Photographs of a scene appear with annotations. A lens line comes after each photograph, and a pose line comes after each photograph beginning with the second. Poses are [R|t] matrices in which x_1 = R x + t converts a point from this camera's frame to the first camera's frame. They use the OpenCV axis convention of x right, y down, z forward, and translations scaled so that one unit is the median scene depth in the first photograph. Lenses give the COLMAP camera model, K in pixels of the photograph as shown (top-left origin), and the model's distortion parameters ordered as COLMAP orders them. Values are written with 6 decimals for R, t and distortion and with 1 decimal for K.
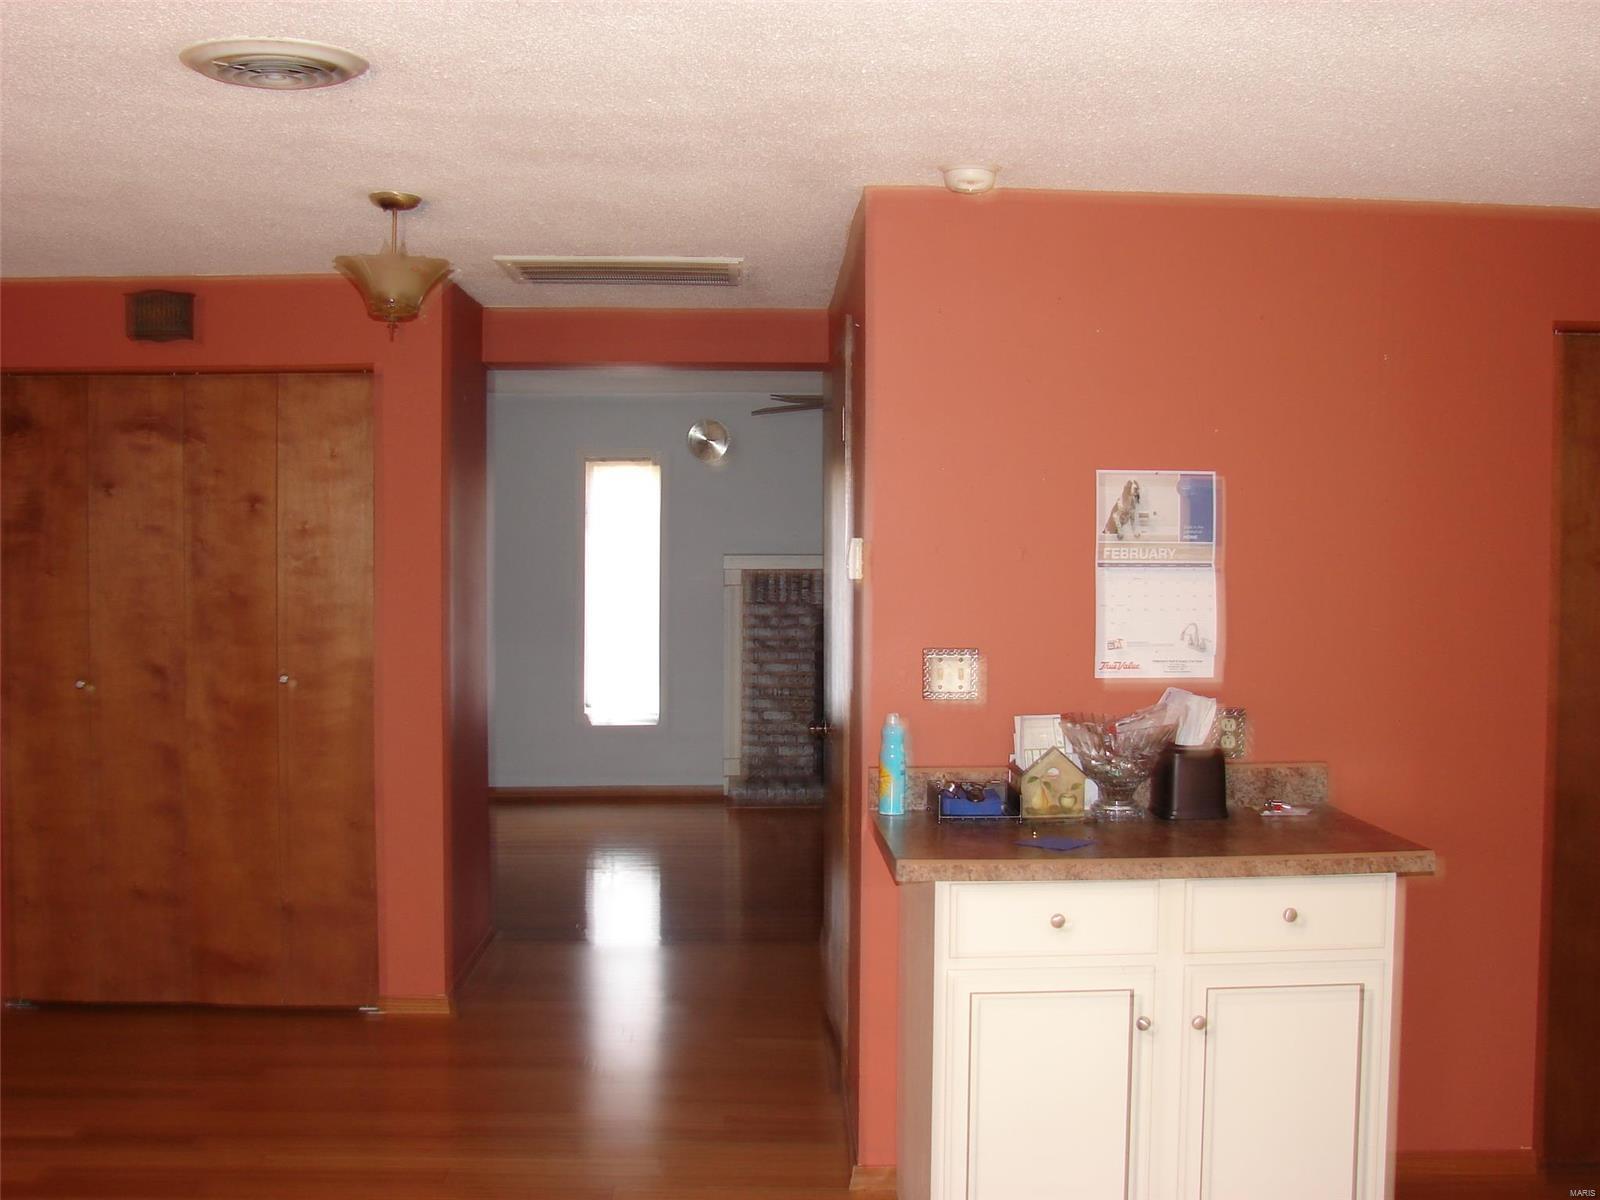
lens RADIAL K [[1825.5, 0, 800.0], [0, 1825.5, 600.0], [0, 0, 1]] dist [-0.239558, 0.345455]
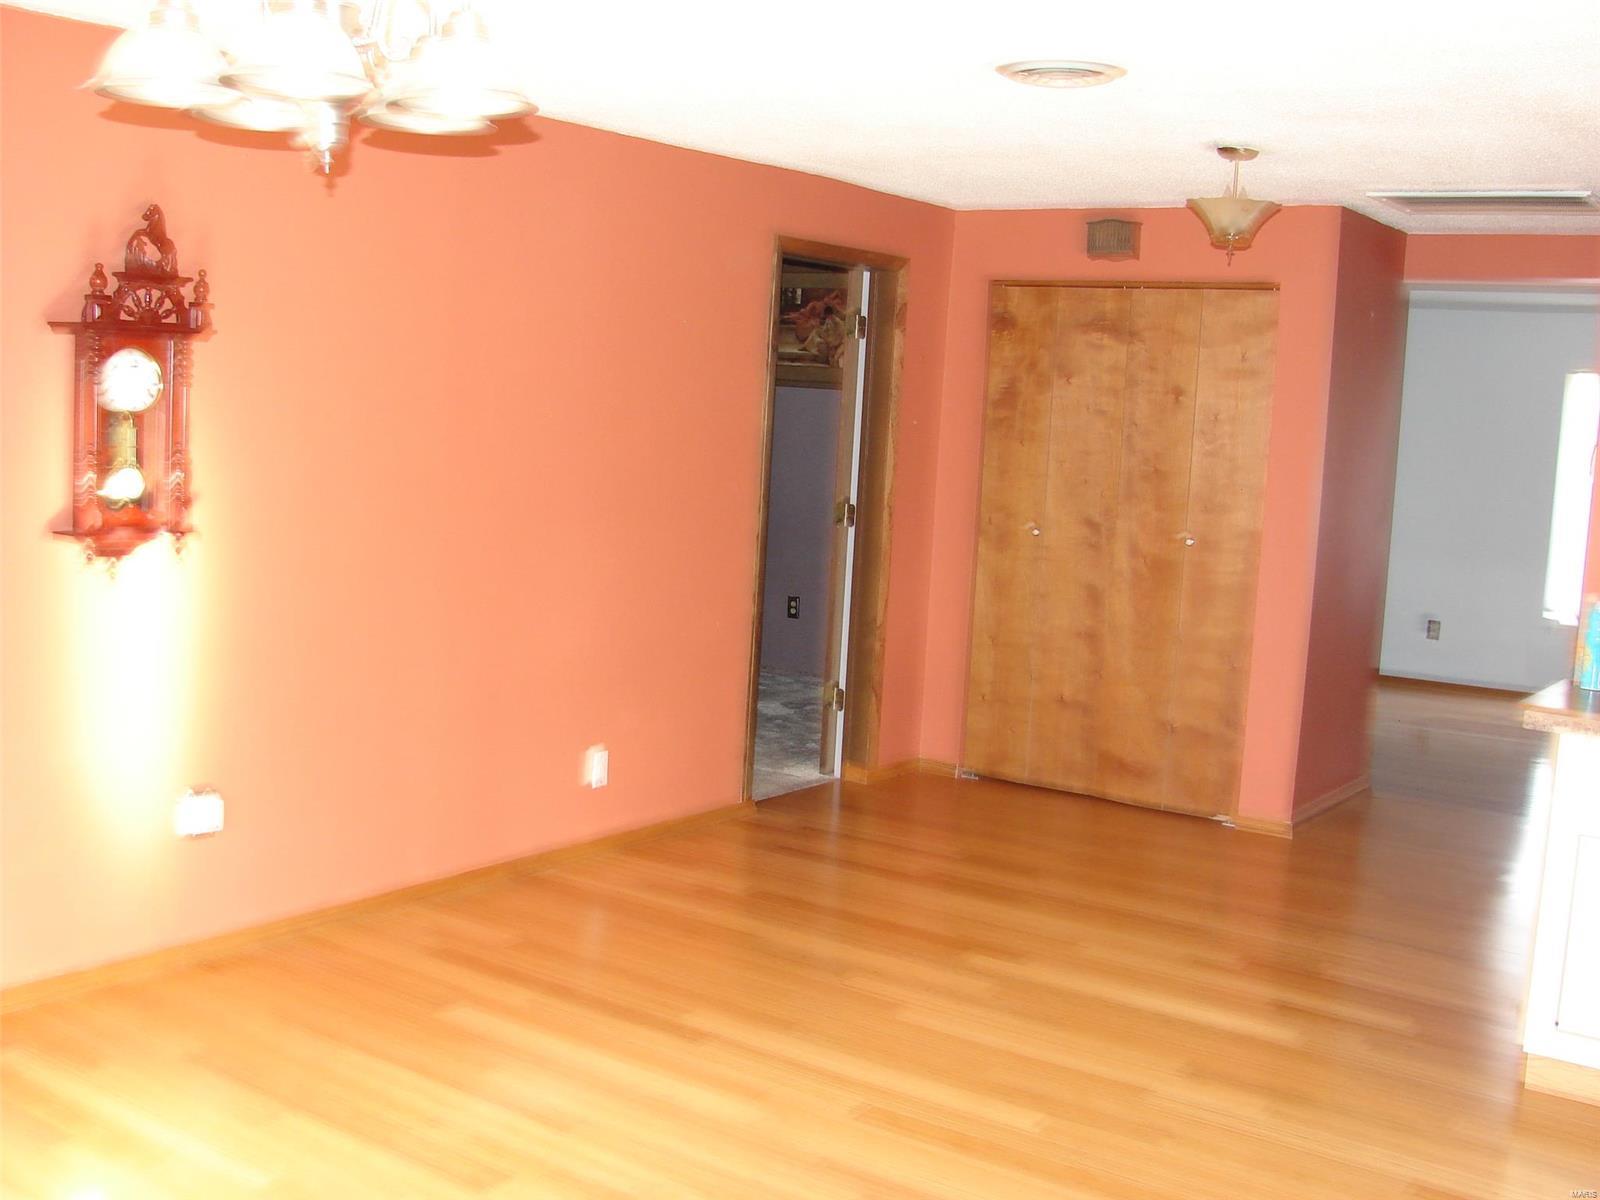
lens RADIAL K [[1724.9, 0, 790.7], [0, 1724.9, 598.0], [0, 0, 1]] dist [-0.207749, 0.215319]
pose [[0.813825, 0.103856, -0.571755, 0.159281], [-0.071047, 0.994301, 0.079483, 0.010196], [0.576751, -0.024064, 0.816565, -0.103813]]
